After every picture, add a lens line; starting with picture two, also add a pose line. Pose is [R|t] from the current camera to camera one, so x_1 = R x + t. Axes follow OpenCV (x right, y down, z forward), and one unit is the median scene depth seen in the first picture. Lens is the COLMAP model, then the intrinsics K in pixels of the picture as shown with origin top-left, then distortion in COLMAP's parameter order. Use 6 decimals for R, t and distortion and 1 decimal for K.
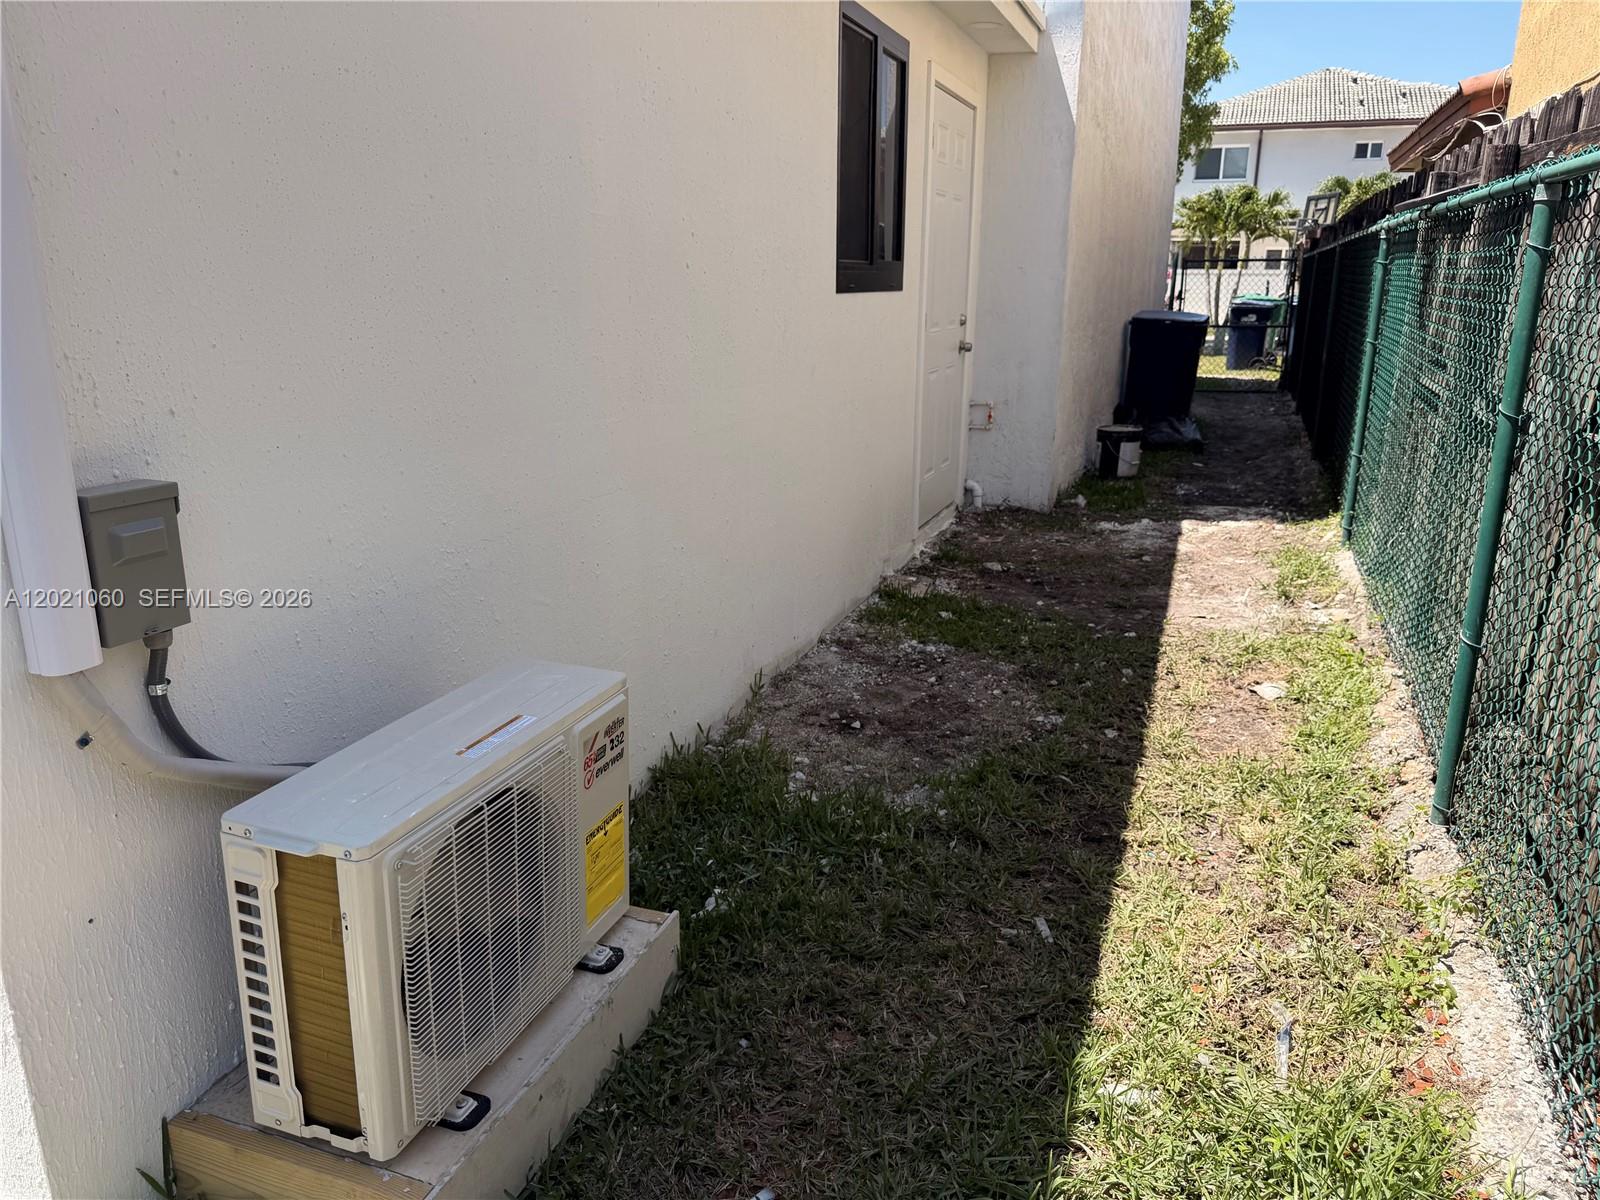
lens RADIAL K [[1134.7, 0, 798.5], [0, 1134.7, 597.7], [0, 0, 1]] dist [0.186344, -0.335268]
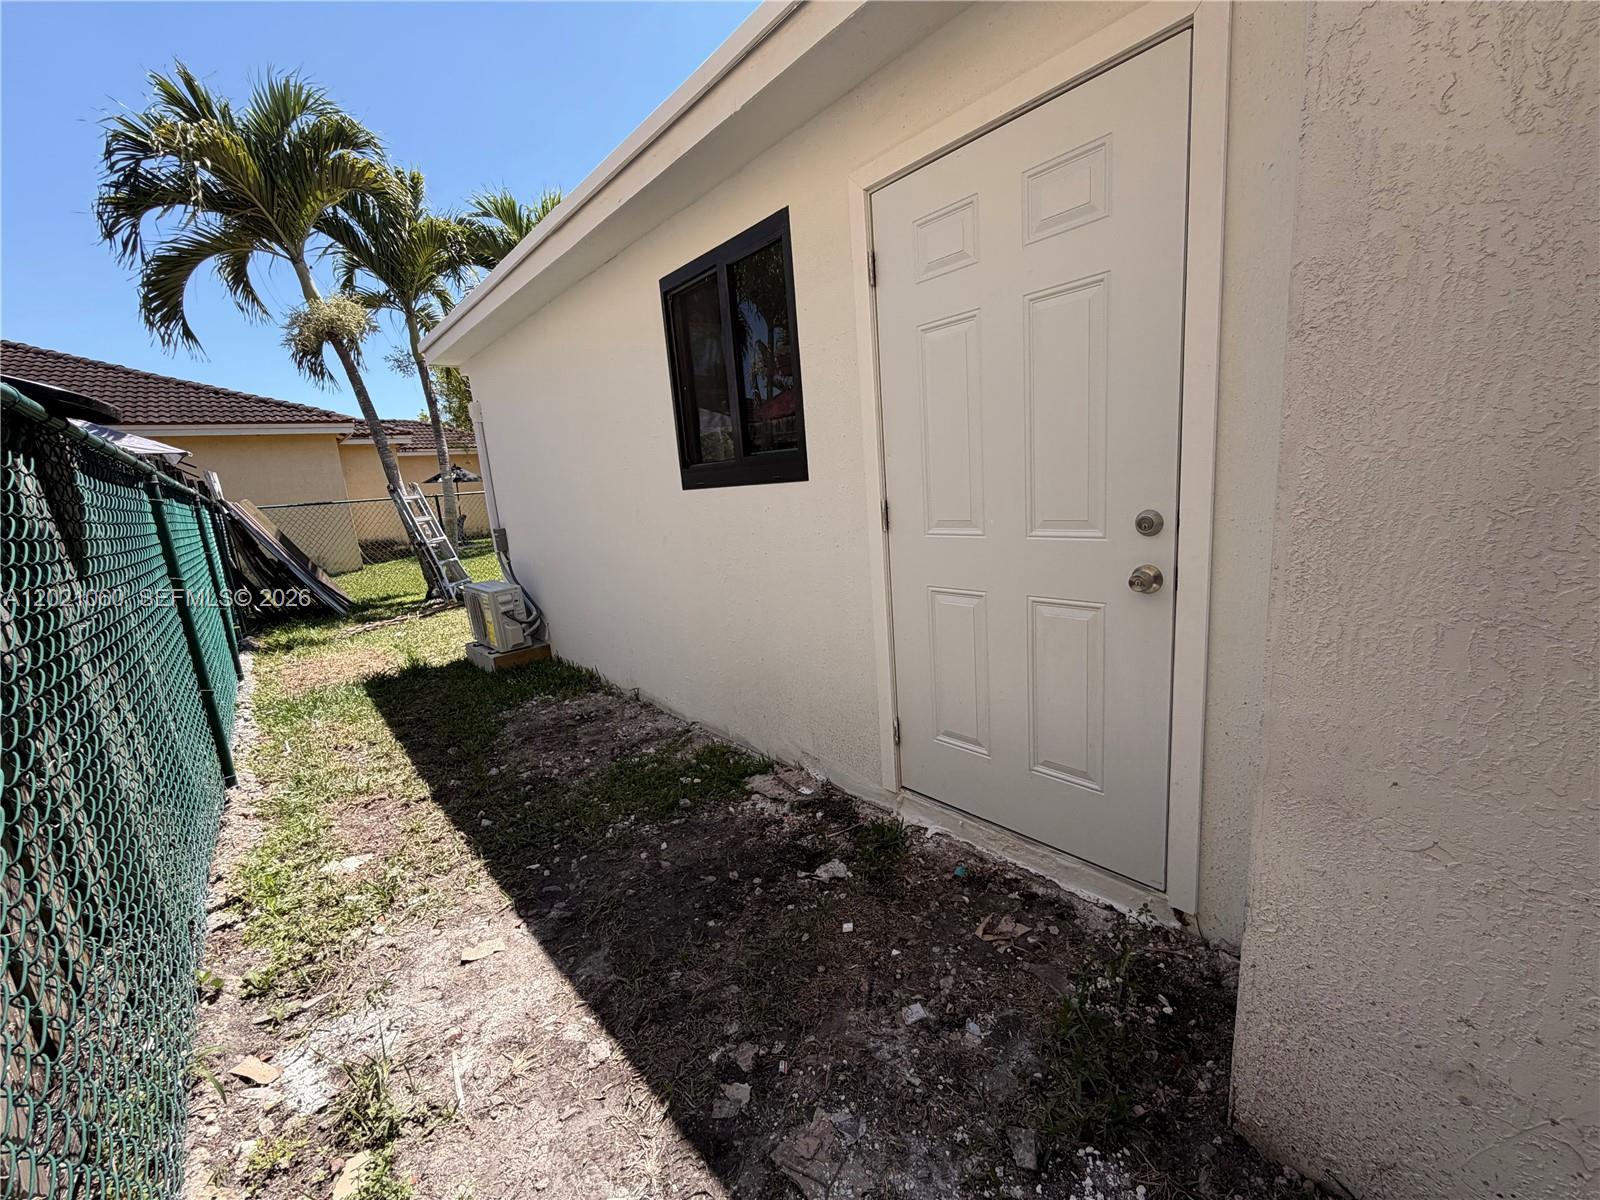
lens RADIAL K [[644.4, 0, 800.0], [0, 644.4, 600.0], [0, 0, 1]] dist [-0.000940, 0.000385]
pose [[-0.488016, 0.199534, -0.849721, 0.396005], [-0.156426, 0.937764, 0.310048, -0.247762], [0.858703, 0.284227, -0.426432, 0.916256]]
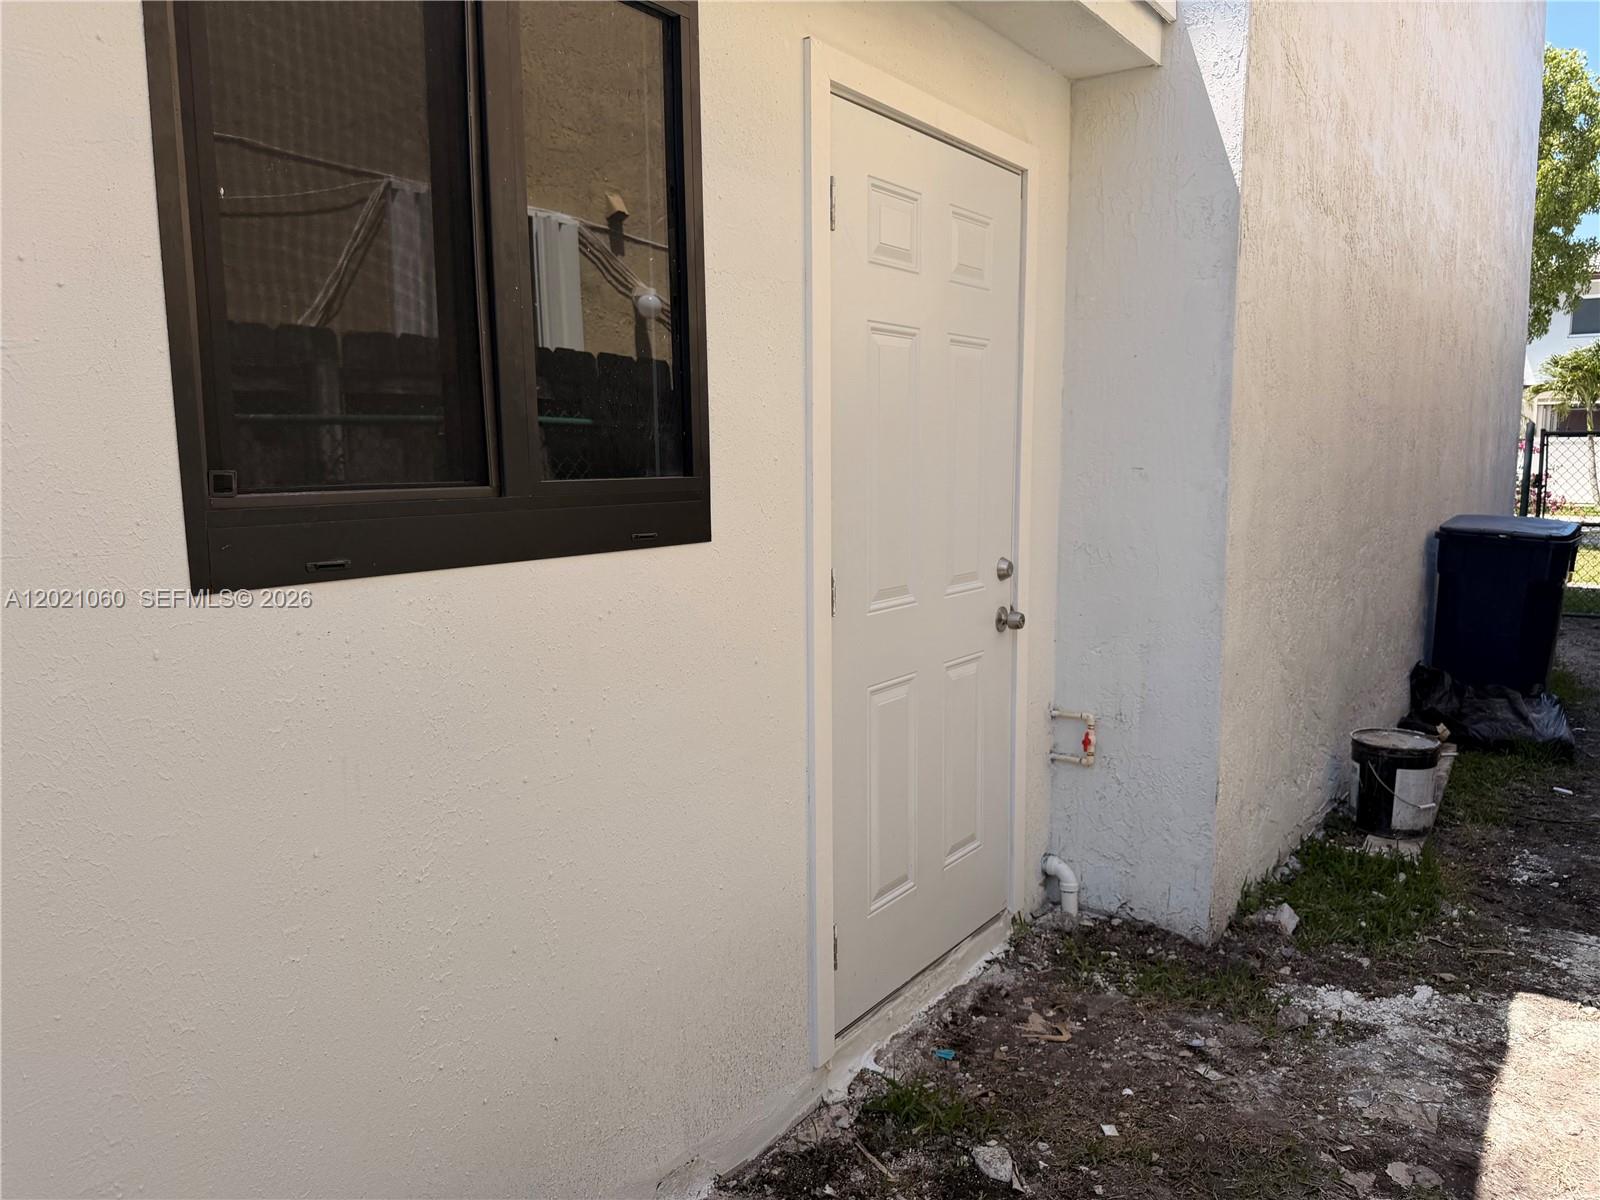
lens RADIAL K [[1150.9, 0, 798.7], [0, 1150.9, 606.6], [0, 0, 1]] dist [0.058317, -0.075865]
pose [[0.964031, 0.024184, -0.264688, 0.174539], [-0.059561, 0.990183, -0.126456, -0.142597], [0.259031, 0.137672, 0.956007, 0.454074]]
